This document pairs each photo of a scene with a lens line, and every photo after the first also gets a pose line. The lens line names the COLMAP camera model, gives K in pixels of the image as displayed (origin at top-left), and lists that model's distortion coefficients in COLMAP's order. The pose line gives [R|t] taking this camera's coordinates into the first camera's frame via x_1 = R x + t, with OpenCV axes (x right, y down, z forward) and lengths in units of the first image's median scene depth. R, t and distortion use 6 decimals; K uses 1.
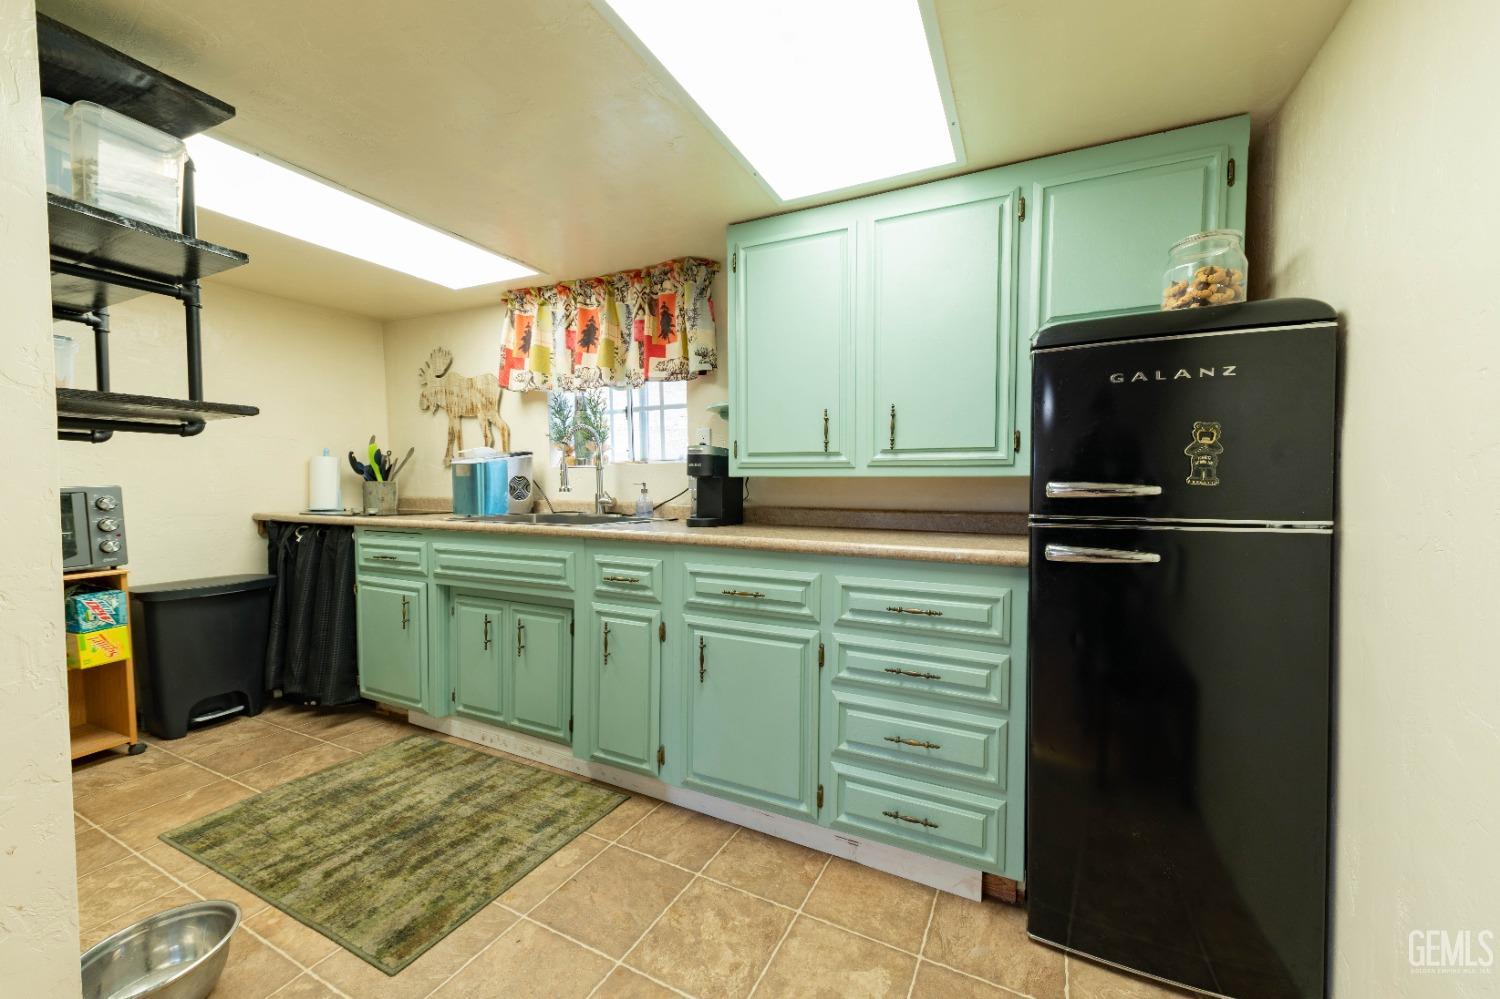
lens RADIAL K [[540.0, 0, 800.3], [0, 540.0, 504.8], [0, 0, 1]] dist [0.000089, -0.000068]
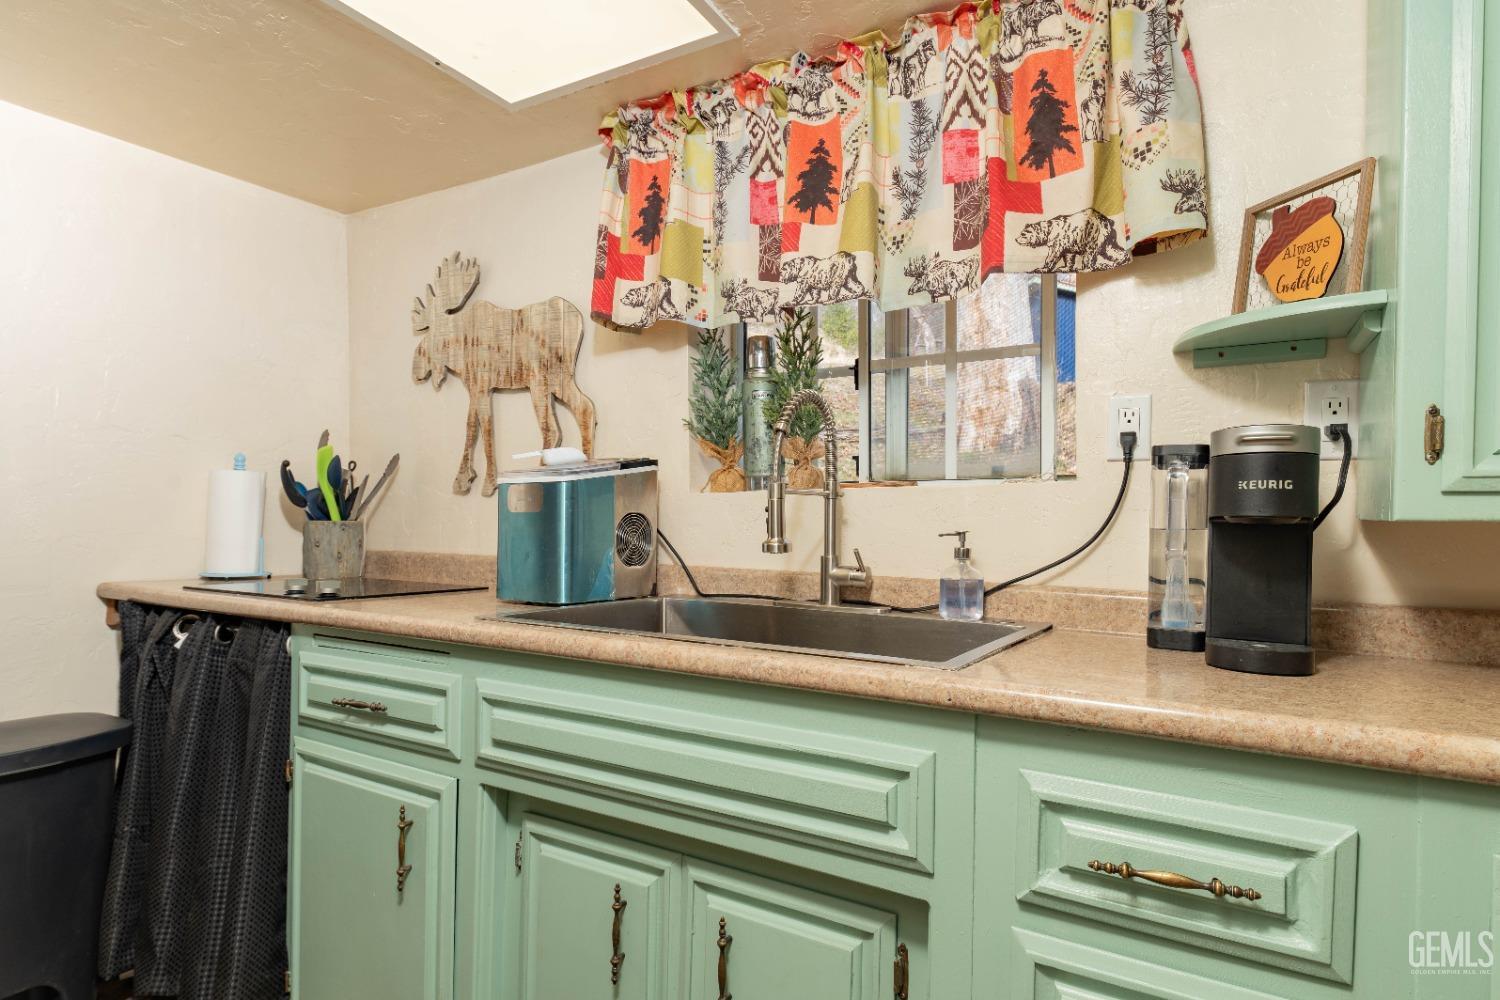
lens RADIAL K [[789.5, 0, 783.3], [0, 789.5, 530.3], [0, 0, 1]] dist [0.000253, 0.000599]
pose [[0.993298, 0.011096, -0.115046, -0.367949], [-0.015156, 0.999291, -0.034472, -0.020559], [0.114581, 0.035985, 0.992762, 0.419837]]
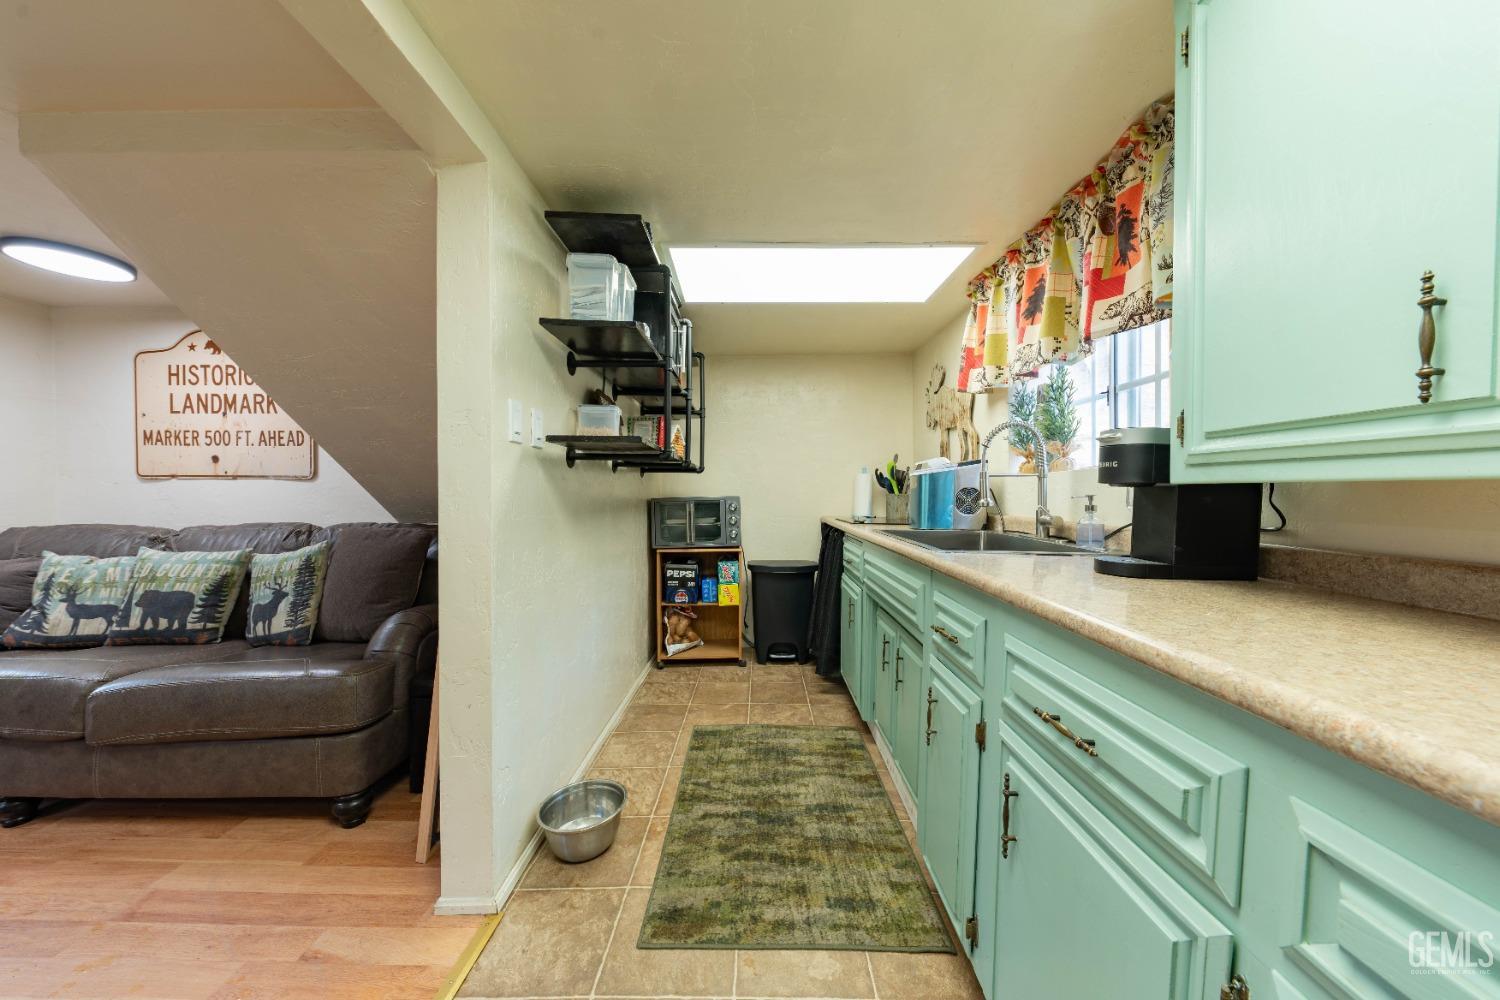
lens RADIAL K [[511.8, 0, 752.4], [0, 511.8, 508.9], [0, 0, 1]] dist [0.016700, -0.007694]
pose [[0.398050, 0.026759, -0.916973, 0.131874], [-0.039896, 0.999134, 0.011838, -0.015471], [0.916496, 0.031872, 0.398773, 0.381138]]
